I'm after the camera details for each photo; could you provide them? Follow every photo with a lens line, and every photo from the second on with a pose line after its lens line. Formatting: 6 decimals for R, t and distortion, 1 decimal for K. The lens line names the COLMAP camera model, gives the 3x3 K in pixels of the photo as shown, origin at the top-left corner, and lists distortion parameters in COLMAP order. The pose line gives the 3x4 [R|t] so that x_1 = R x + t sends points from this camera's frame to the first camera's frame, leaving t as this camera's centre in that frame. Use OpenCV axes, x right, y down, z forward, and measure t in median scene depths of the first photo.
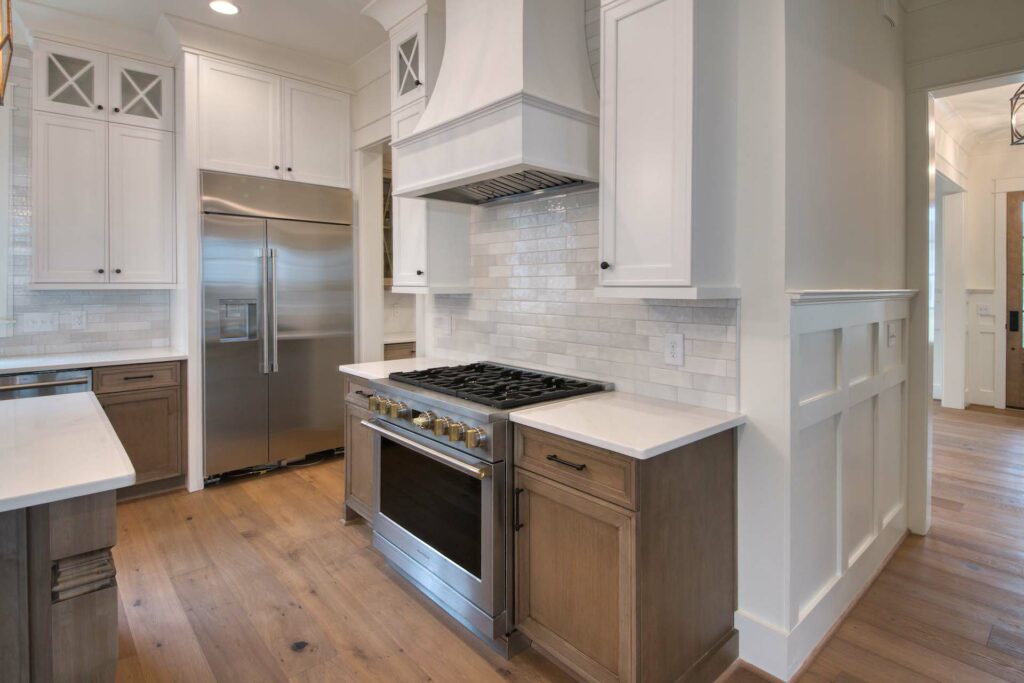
lens RADIAL K [[549.7, 0, 496.7], [0, 549.7, 297.0], [0, 0, 1]] dist [0.032327, -0.007771]
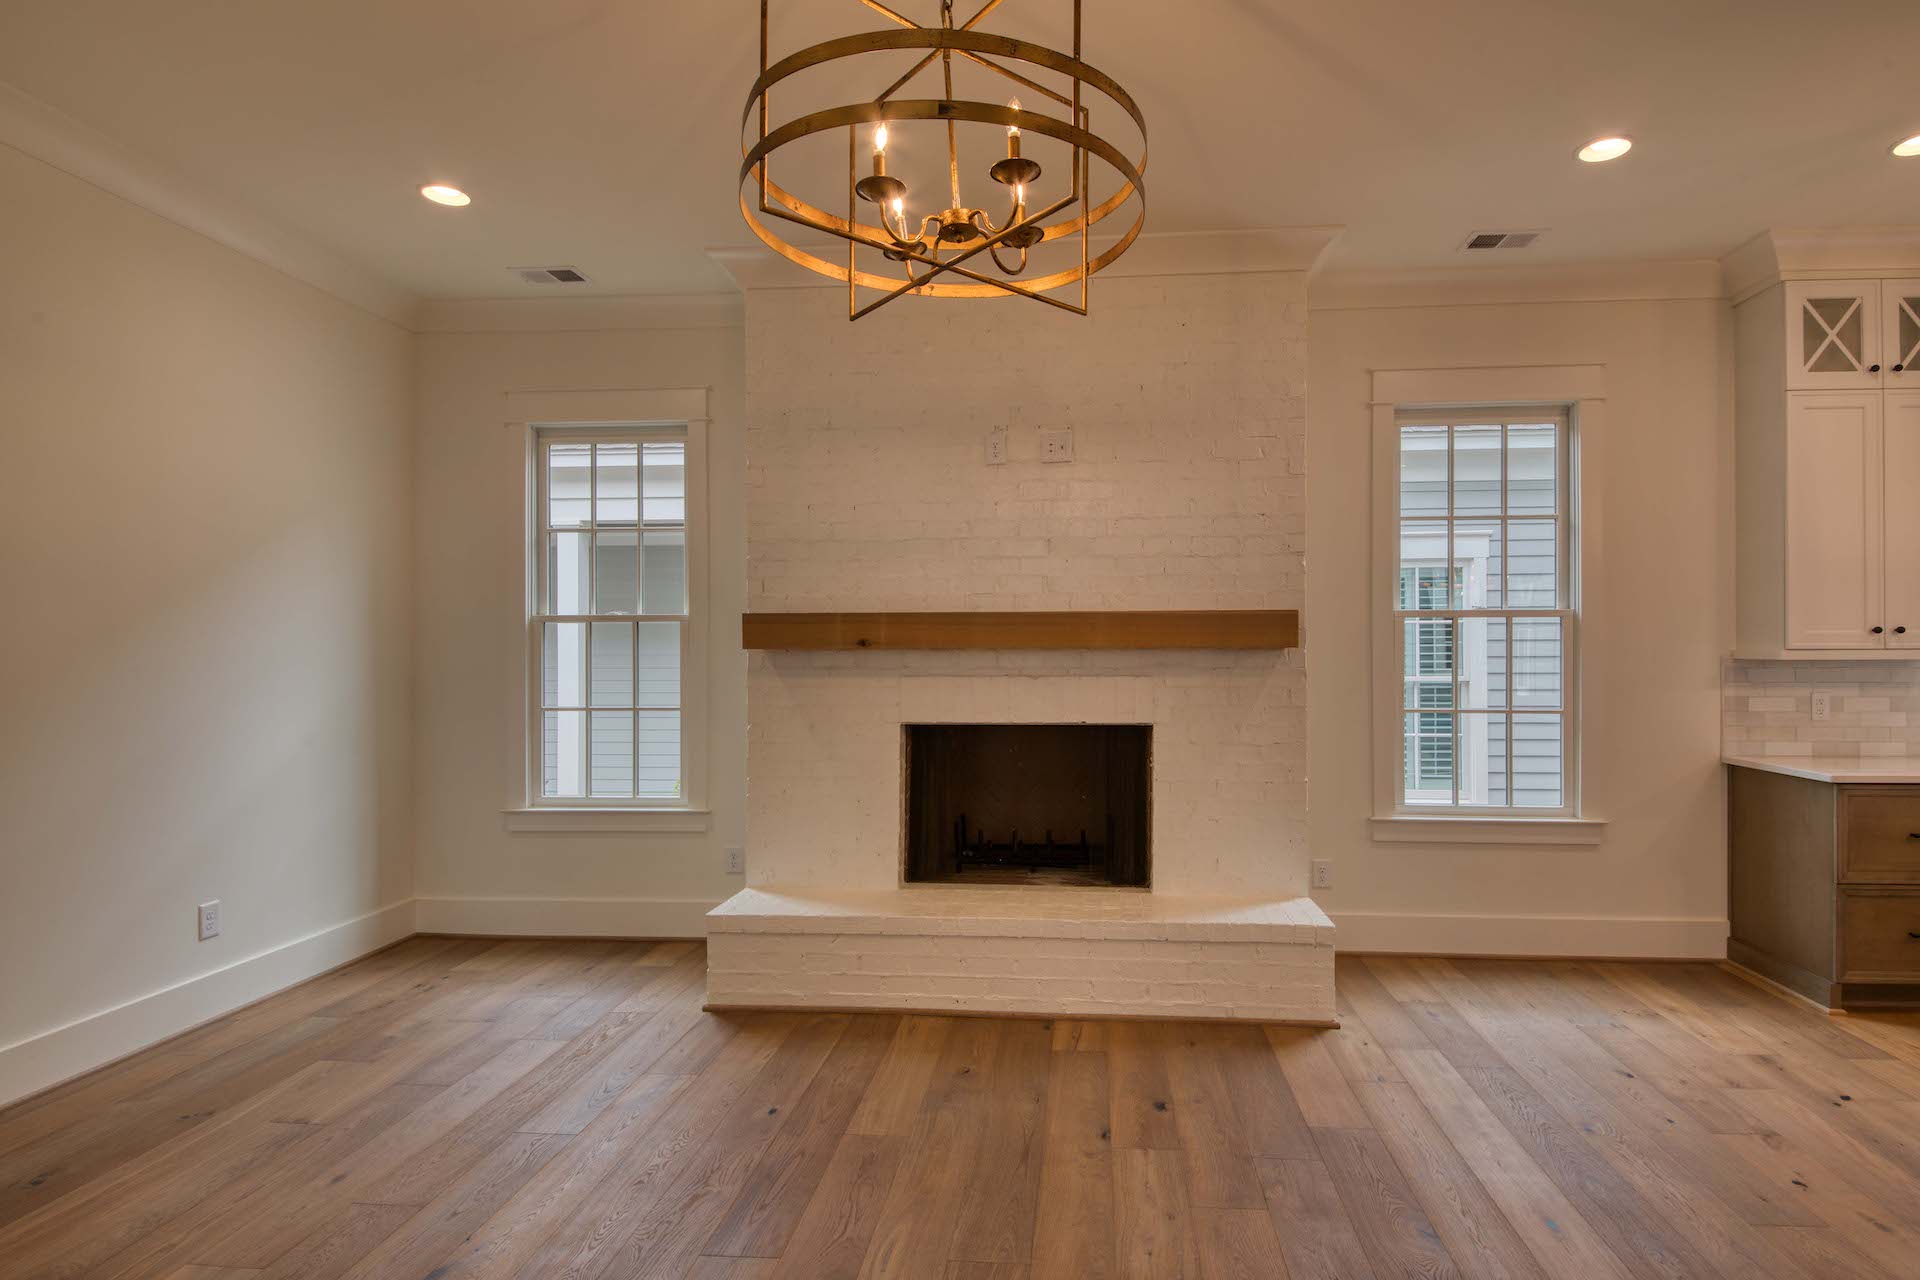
lens RADIAL K [[1030.8, 0, 1014.9], [0, 1030.8, 639.1], [0, 0, 1]] dist [0.032327, -0.007771]
pose [[0.720115, -0.009317, -0.693793, -1.266571], [-0.012962, 0.999555, -0.026877, 0.018376], [0.693734, 0.028347, 0.719673, -1.080809]]
